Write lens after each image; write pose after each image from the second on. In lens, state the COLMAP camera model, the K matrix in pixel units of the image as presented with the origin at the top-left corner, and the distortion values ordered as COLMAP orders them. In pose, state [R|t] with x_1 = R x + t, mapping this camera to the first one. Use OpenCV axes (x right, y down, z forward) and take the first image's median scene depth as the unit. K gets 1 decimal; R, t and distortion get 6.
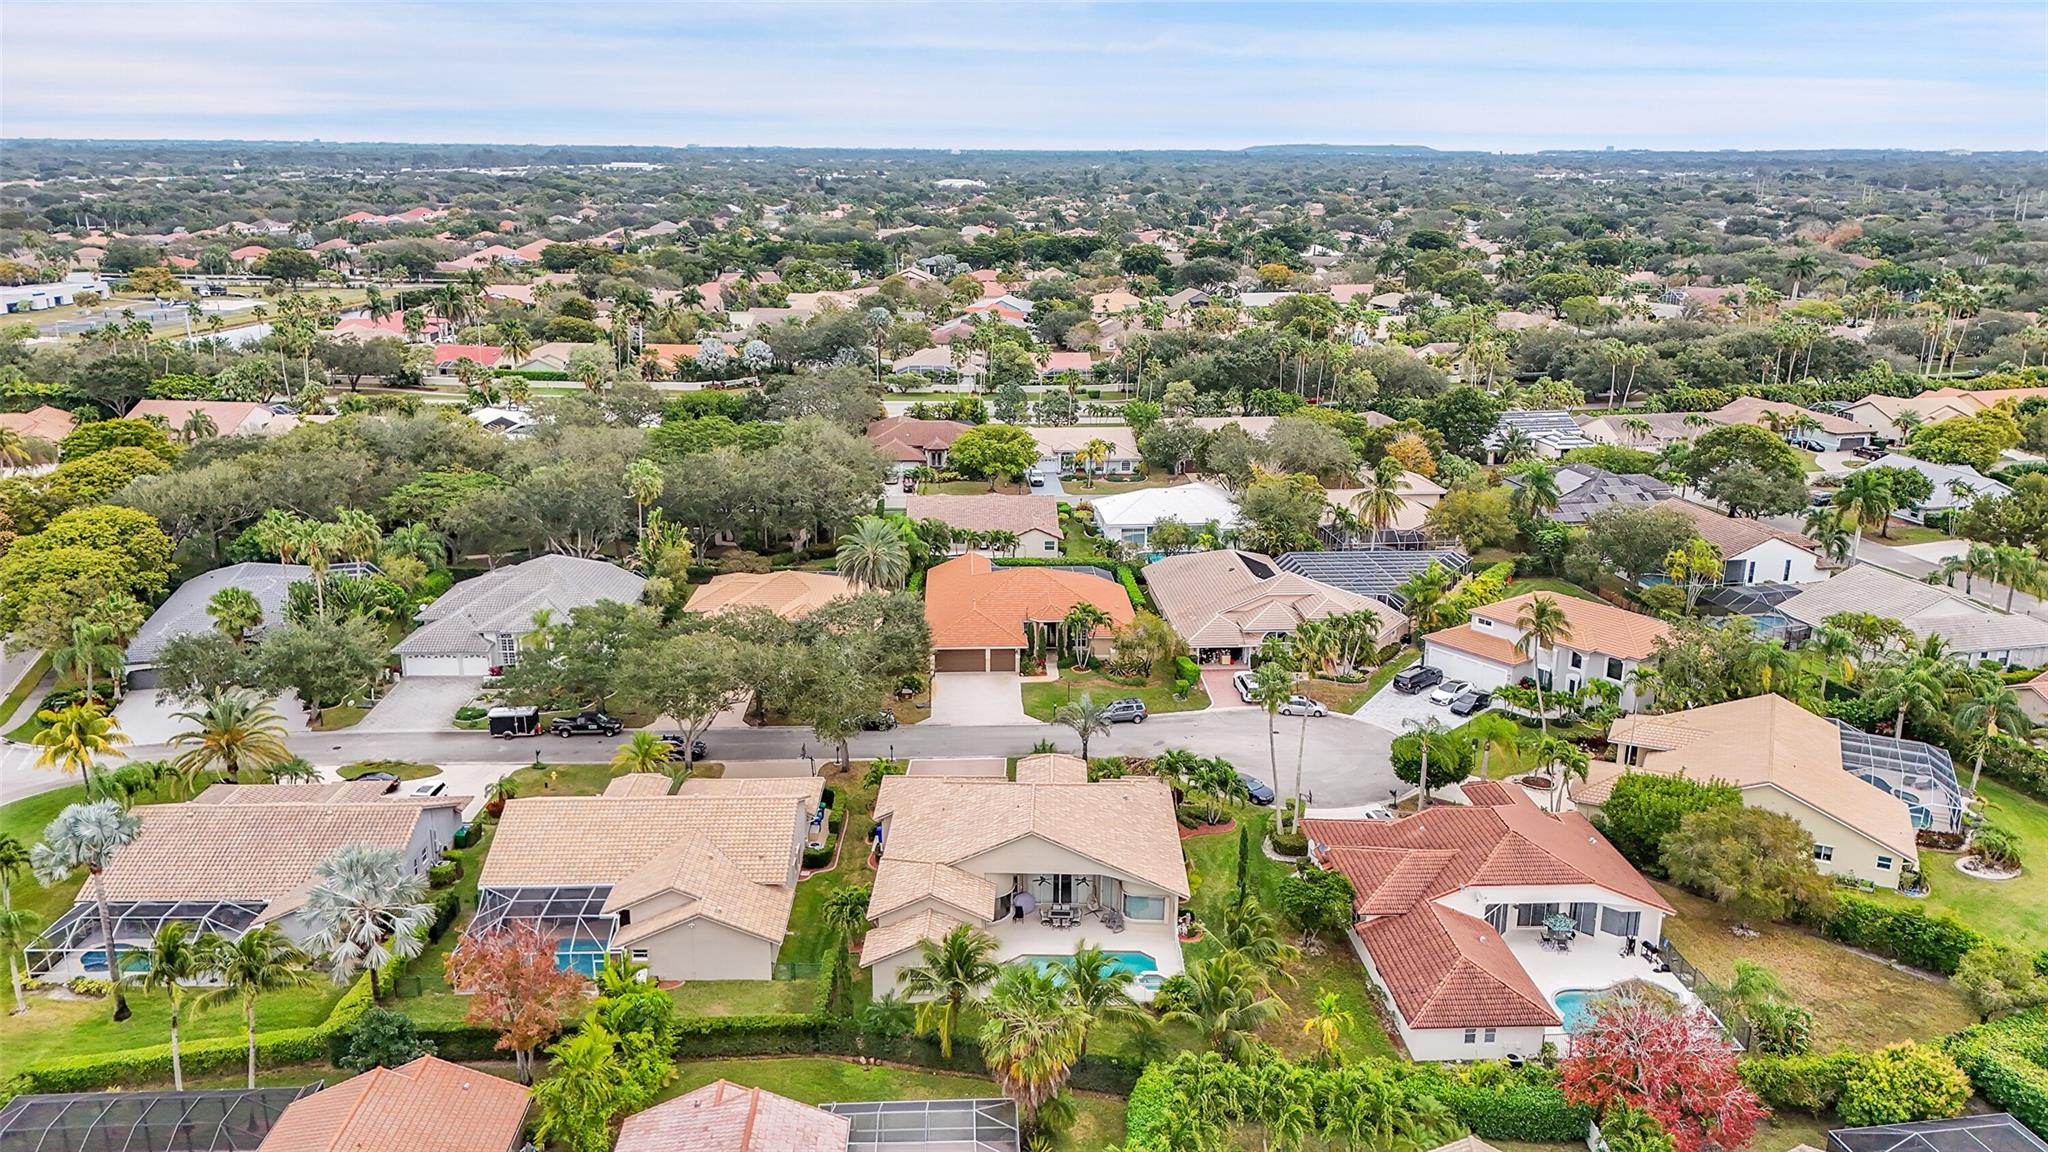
lens RADIAL K [[1503.9, 0, 1024.0], [0, 1503.9, 576.0], [0, 0, 1]] dist [0.128963, -0.165927]
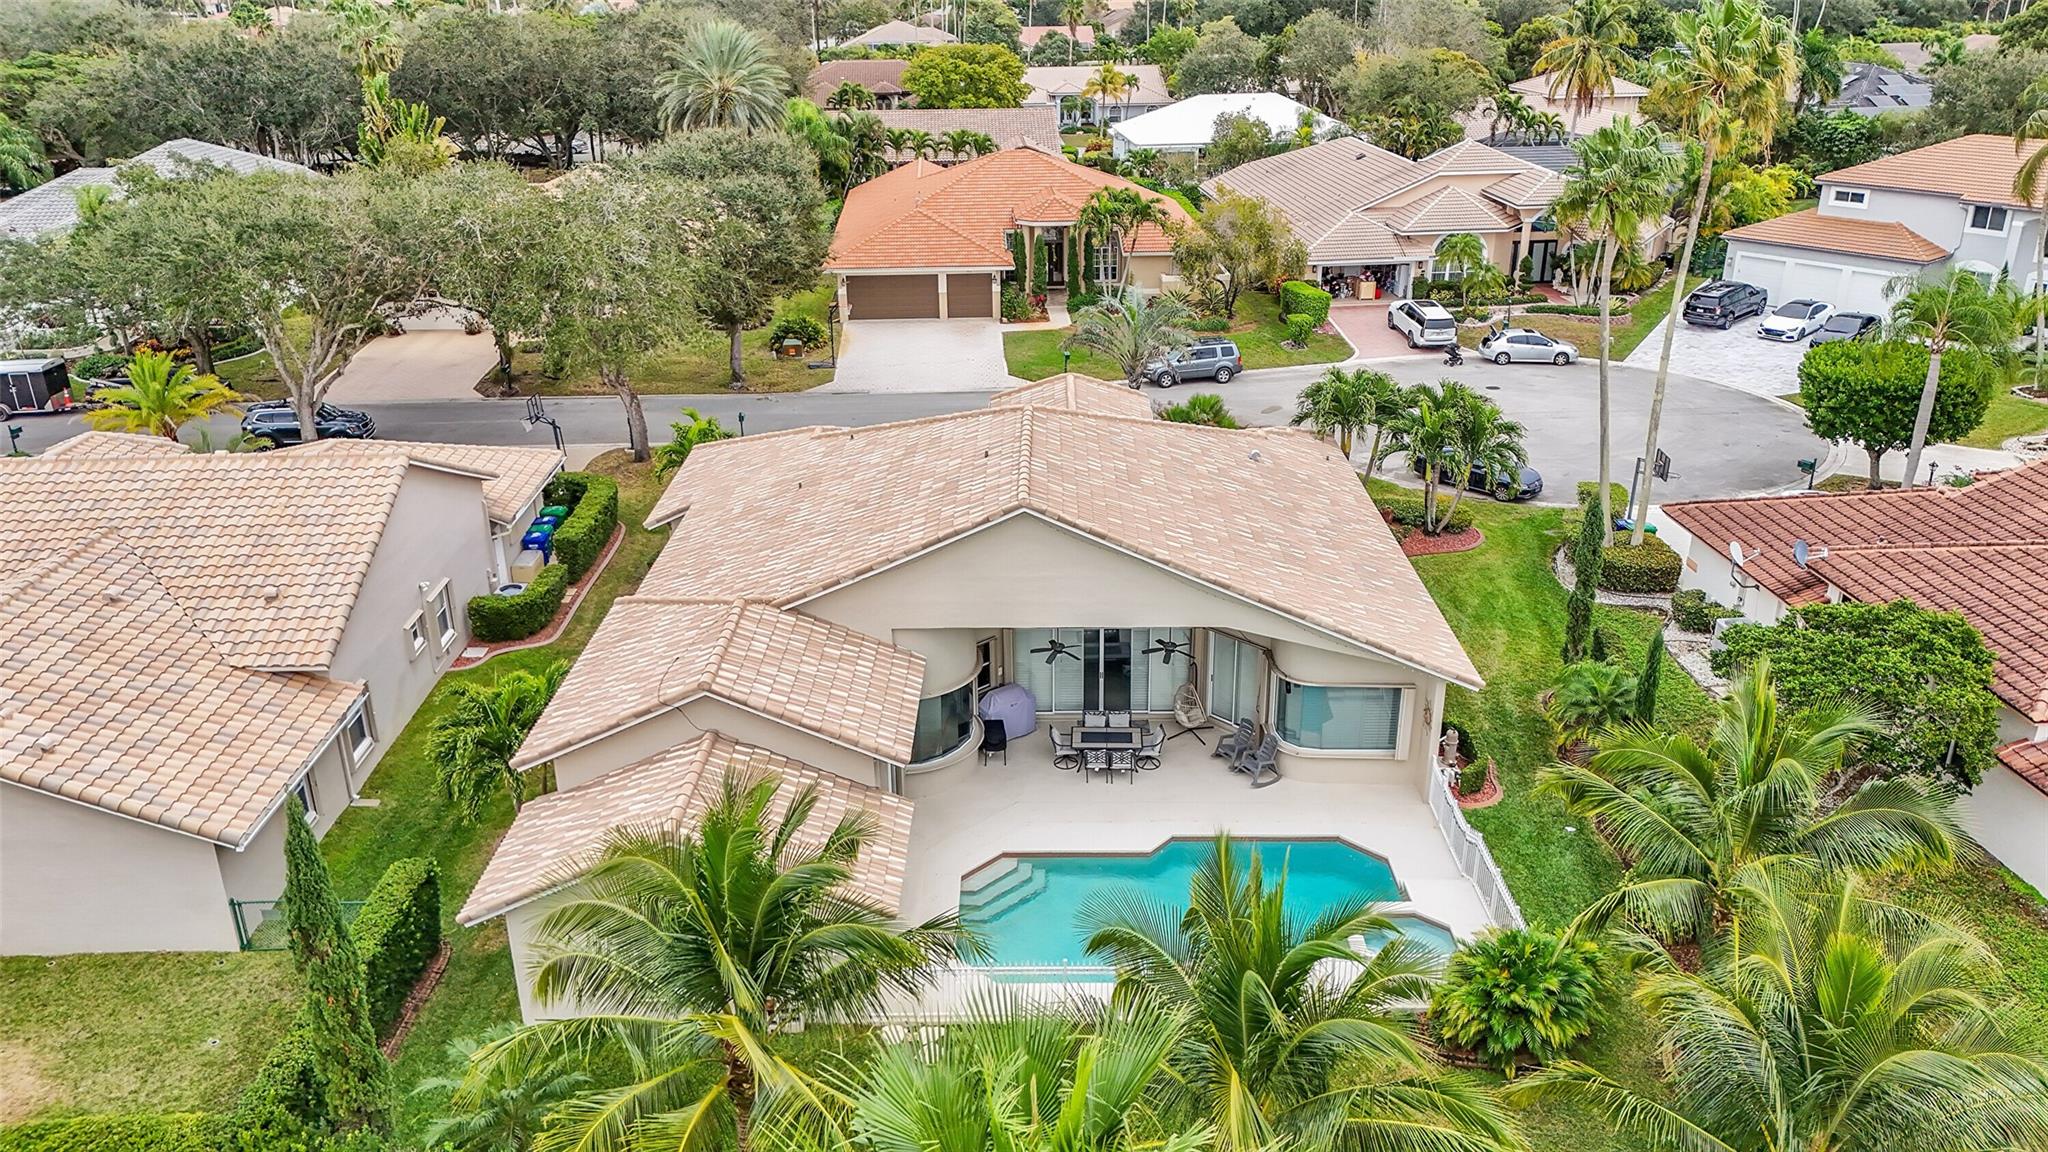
lens RADIAL K [[1503.9, 0, 1024.0], [0, 1503.9, 576.0], [0, 0, 1]] dist [0.128963, -0.165927]
pose [[0.999803, -0.019706, 0.002371, 0.003159], [0.019305, 0.993233, 0.114519, 0.117234], [-0.004612, -0.114451, 0.993418, 0.529270]]
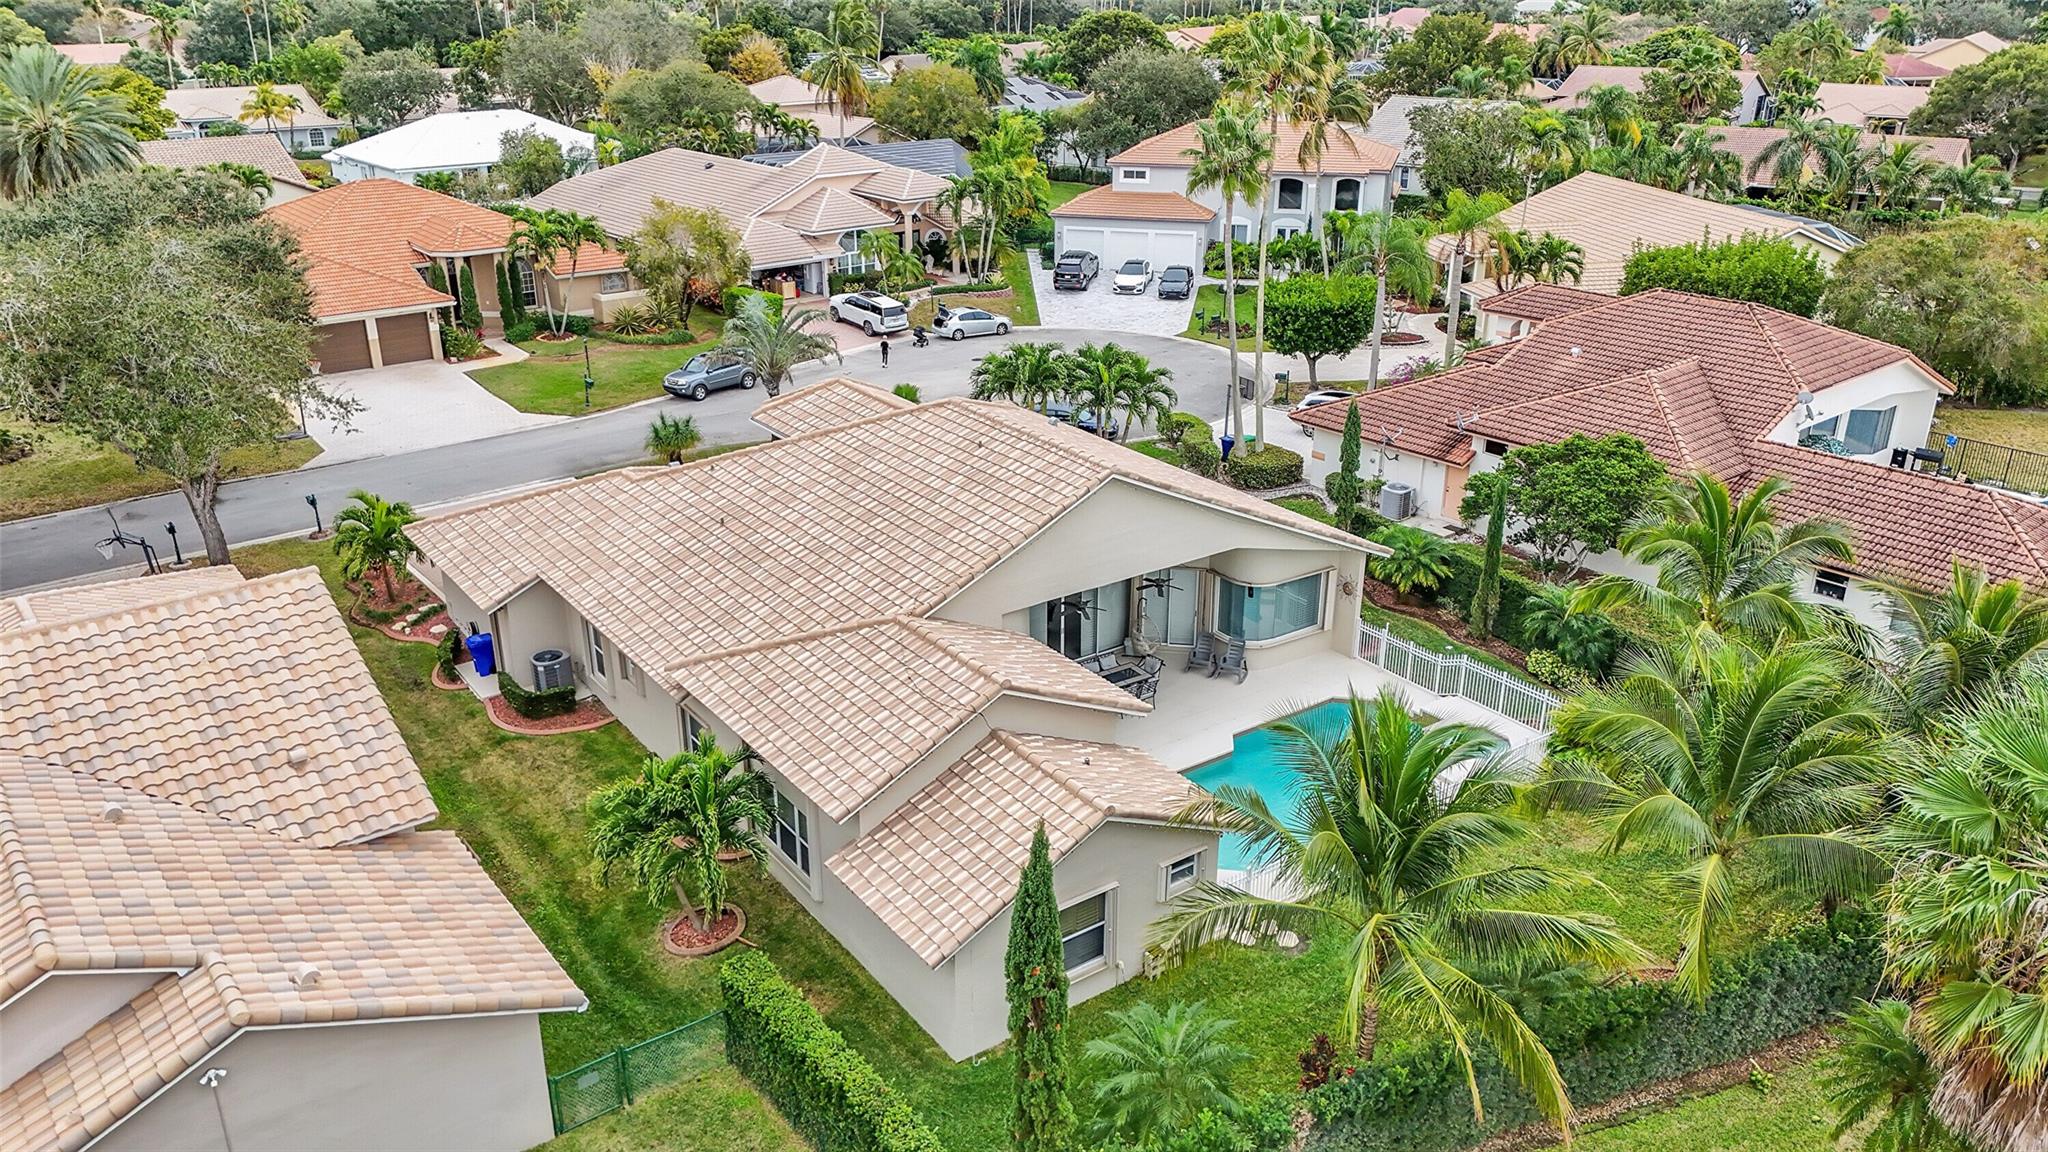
lens RADIAL K [[1503.9, 0, 1024.0], [0, 1503.9, 576.0], [0, 0, 1]] dist [0.128963, -0.165927]
pose [[0.807482, -0.232044, 0.542335, -0.175614], [0.170073, 0.971920, 0.162625, 0.104291], [-0.564843, -0.039080, 0.824273, 0.563366]]
